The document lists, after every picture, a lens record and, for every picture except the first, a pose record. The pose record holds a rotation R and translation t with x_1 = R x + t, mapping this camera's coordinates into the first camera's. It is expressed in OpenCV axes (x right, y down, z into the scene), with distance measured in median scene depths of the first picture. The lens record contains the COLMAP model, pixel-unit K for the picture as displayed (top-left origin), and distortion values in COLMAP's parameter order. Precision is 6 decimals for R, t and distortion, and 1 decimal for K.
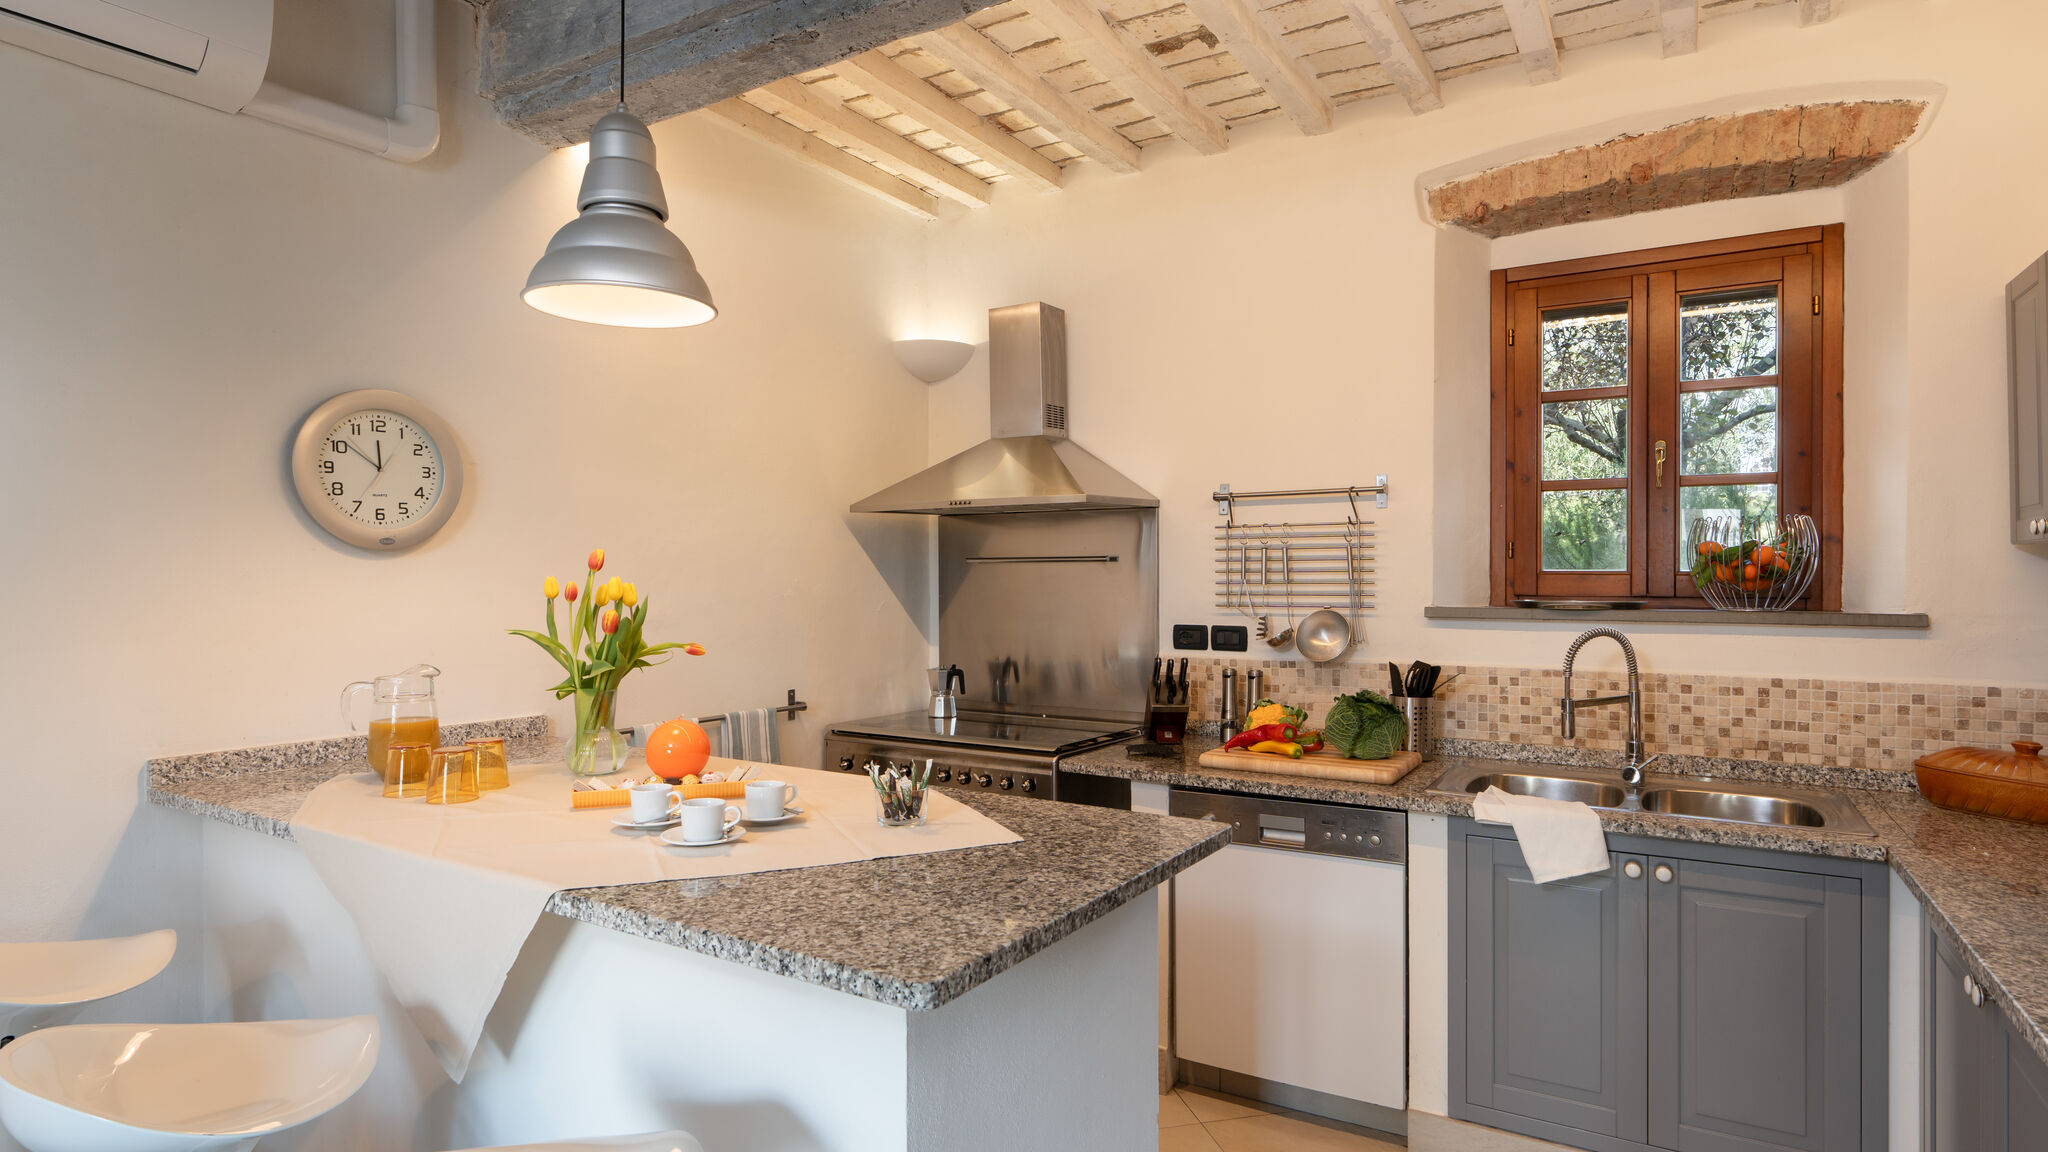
lens RADIAL K [[990.8, 0, 1024.0], [0, 990.8, 576.0], [0, 0, 1]] dist [0.015002, 0.001155]
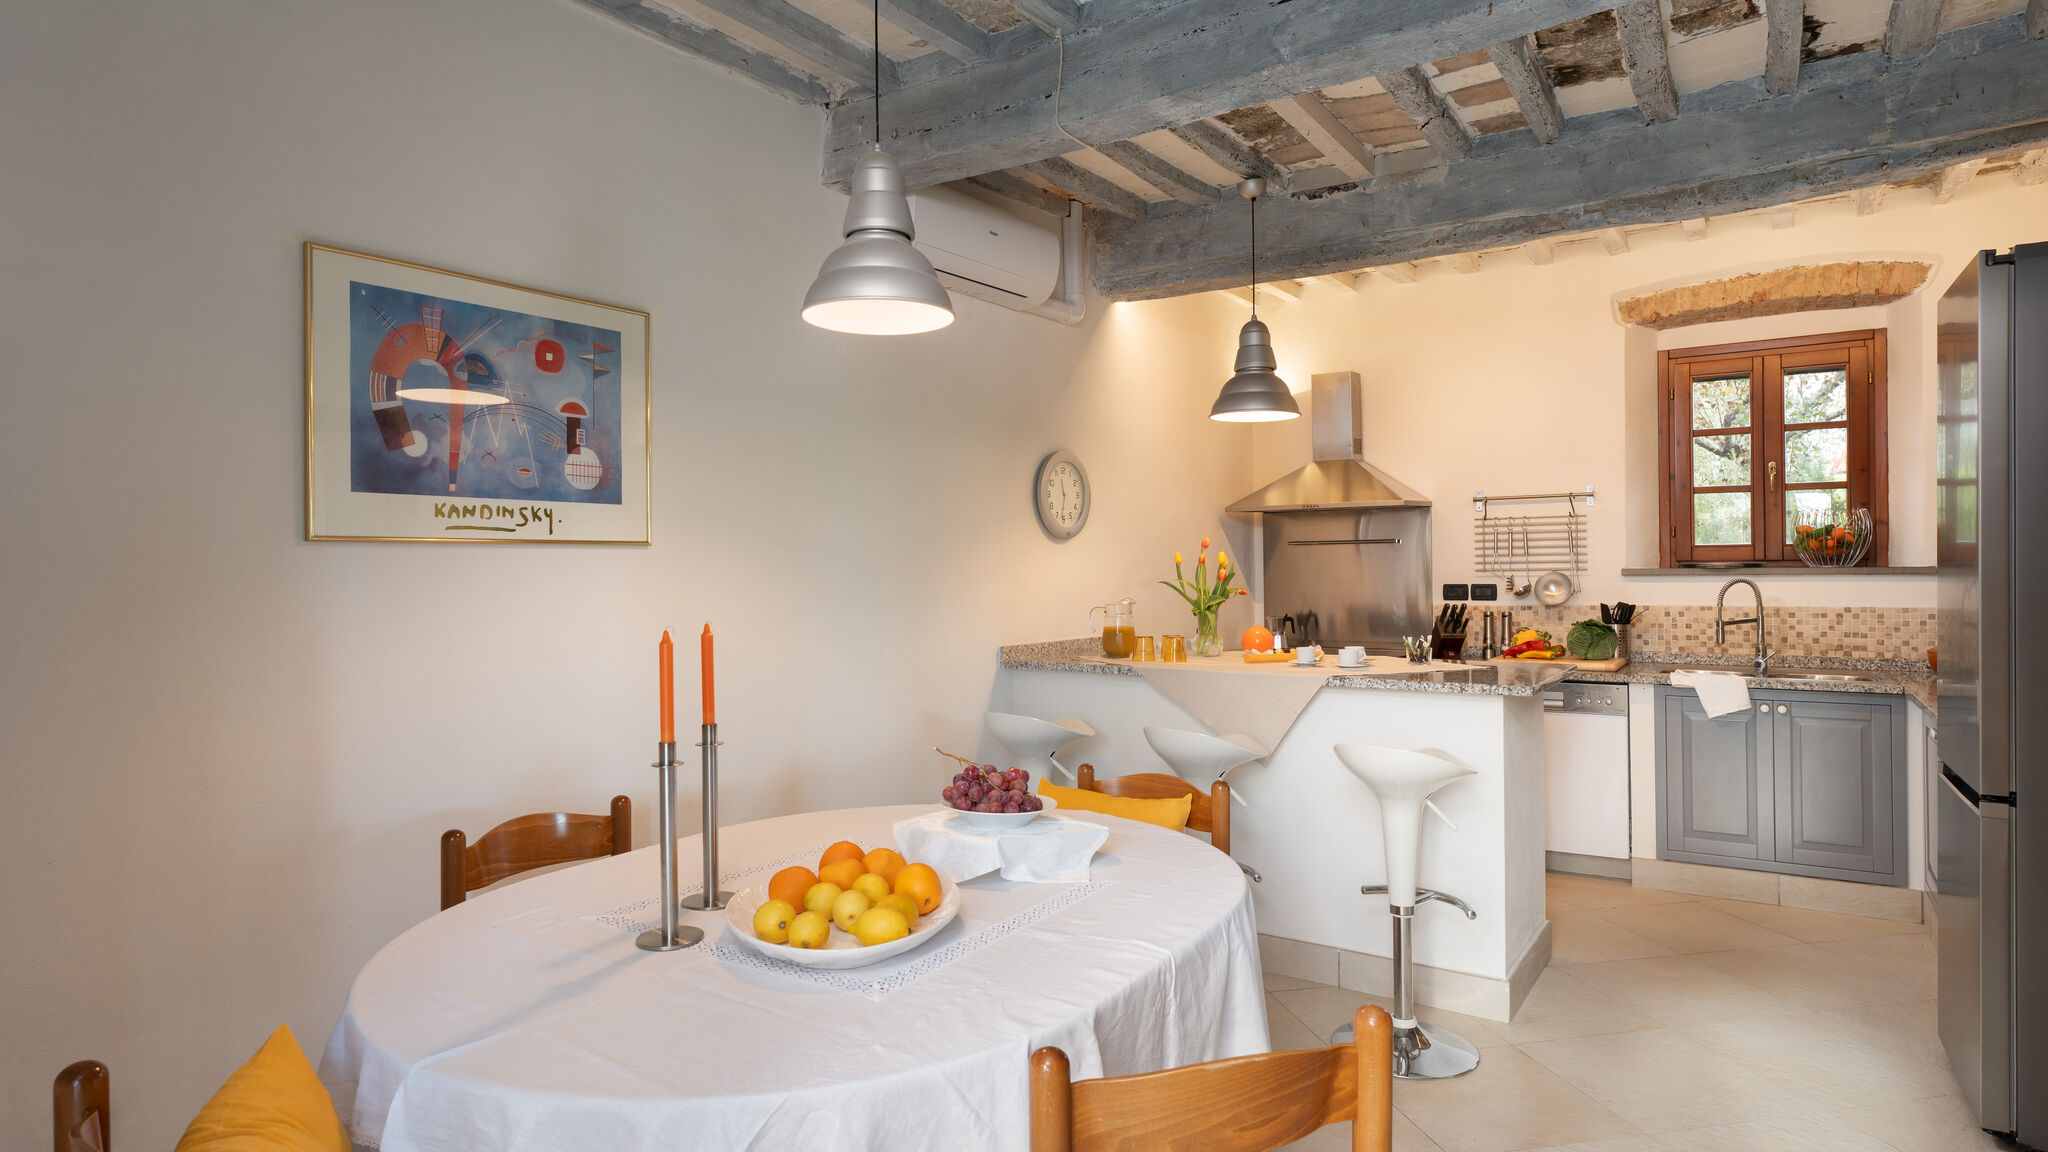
lens RADIAL K [[1123.1, 0, 1027.4], [0, 1123.1, 564.9], [0, 0, 1]] dist [0.045382, -0.000670]
pose [[0.999891, -0.011762, 0.008881, -0.587305], [0.011797, 0.999923, -0.003892, 0.022458], [-0.008835, 0.003997, 0.999953, -0.842201]]
